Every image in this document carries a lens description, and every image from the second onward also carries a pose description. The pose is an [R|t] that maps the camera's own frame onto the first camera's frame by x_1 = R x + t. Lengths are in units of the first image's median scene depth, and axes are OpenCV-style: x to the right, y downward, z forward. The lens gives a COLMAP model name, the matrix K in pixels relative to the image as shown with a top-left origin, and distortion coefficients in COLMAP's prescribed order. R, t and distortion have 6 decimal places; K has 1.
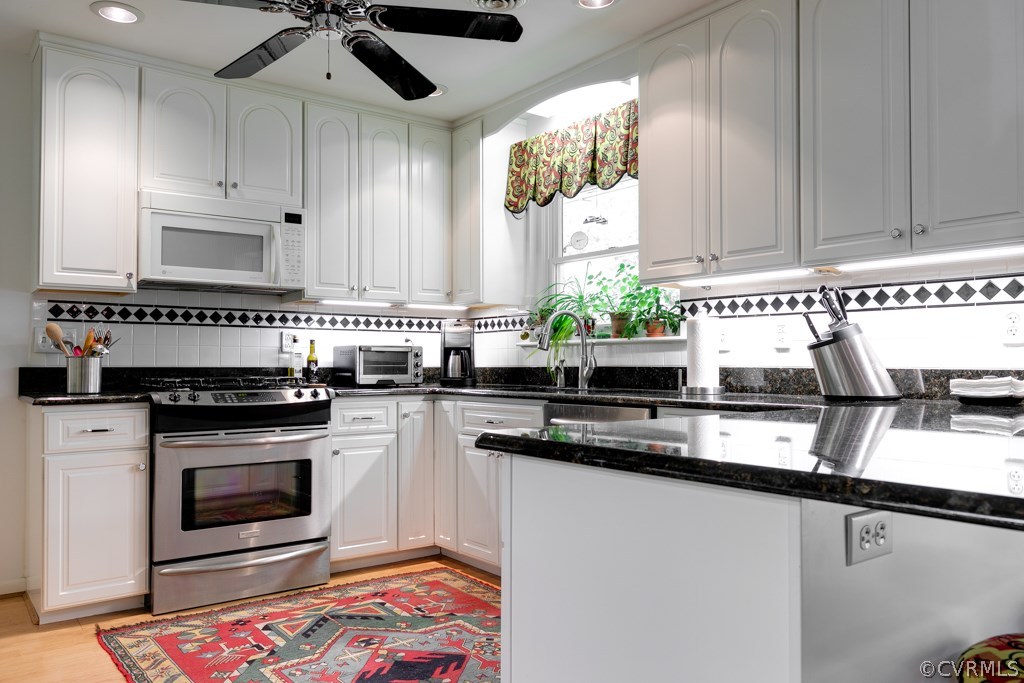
lens RADIAL K [[767.6, 0, 512.0], [0, 767.6, 341.5], [0, 0, 1]] dist [-0.003767, 0.000228]
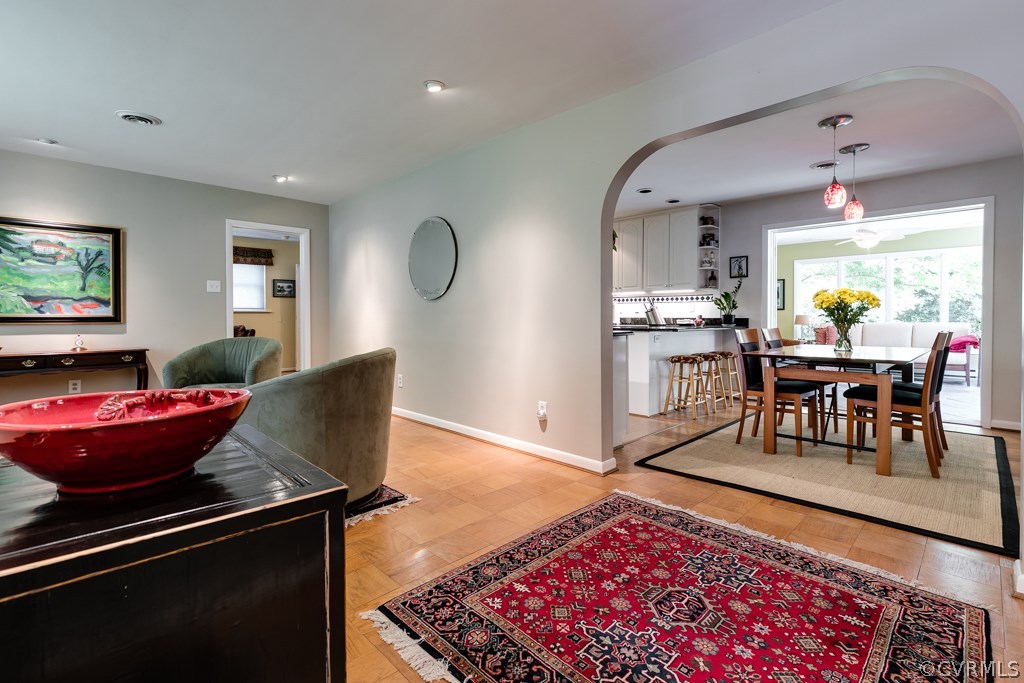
lens RADIAL K [[469.6, 0, 512.8], [0, 469.6, 329.7], [0, 0, 1]] dist [0.000207, 0.000157]
pose [[0.991873, -0.006117, 0.127088, -0.583730], [-0.000894, 0.998484, 0.055034, -0.034499], [-0.127232, -0.054701, 0.990364, -1.287469]]
